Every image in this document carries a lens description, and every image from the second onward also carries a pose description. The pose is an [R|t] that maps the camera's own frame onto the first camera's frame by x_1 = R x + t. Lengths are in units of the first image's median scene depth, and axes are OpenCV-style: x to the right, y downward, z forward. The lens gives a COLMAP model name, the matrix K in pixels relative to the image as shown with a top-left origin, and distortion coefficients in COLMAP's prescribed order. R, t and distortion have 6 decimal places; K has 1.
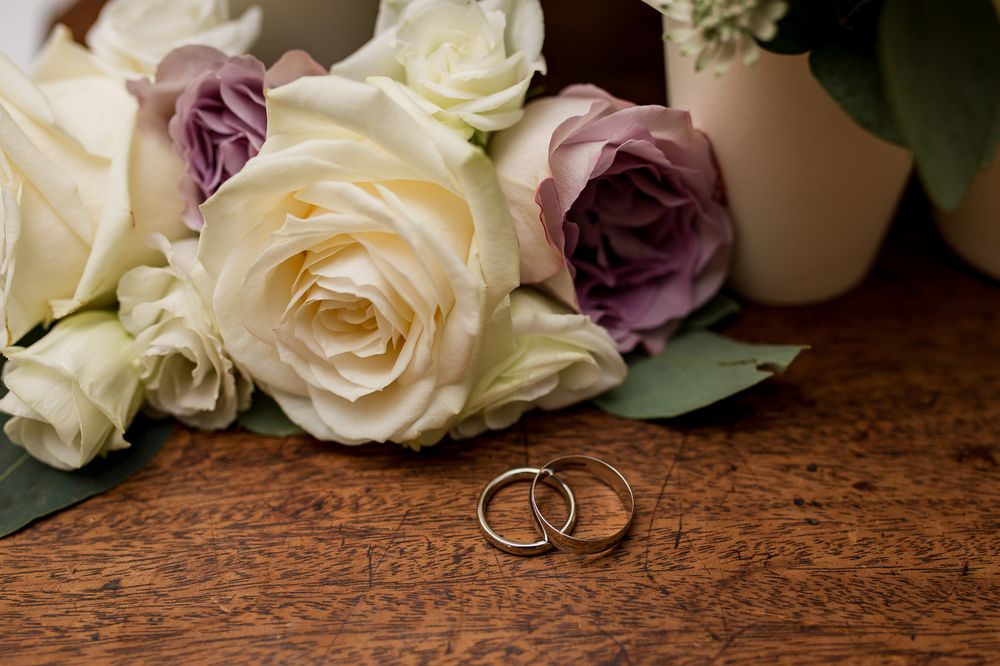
lens RADIAL K [[988.0, 0, 503.6], [0, 988.0, 328.6], [0, 0, 1]] dist [-0.034677, 0.000000]
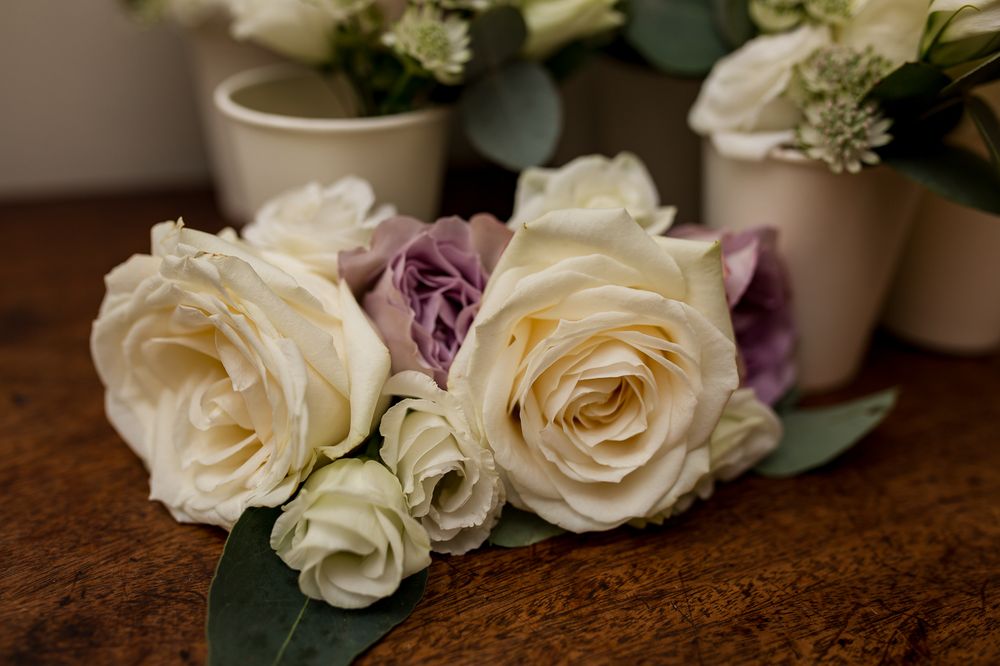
lens RADIAL K [[897.6, 0, 495.4], [0, 897.6, 366.6], [0, 0, 1]] dist [-0.029645, 0.029733]
pose [[0.933374, -0.127929, 0.335333, -0.621652], [0.216577, 0.945795, -0.242005, 0.169512], [-0.286196, 0.298506, 0.910487, 0.060689]]
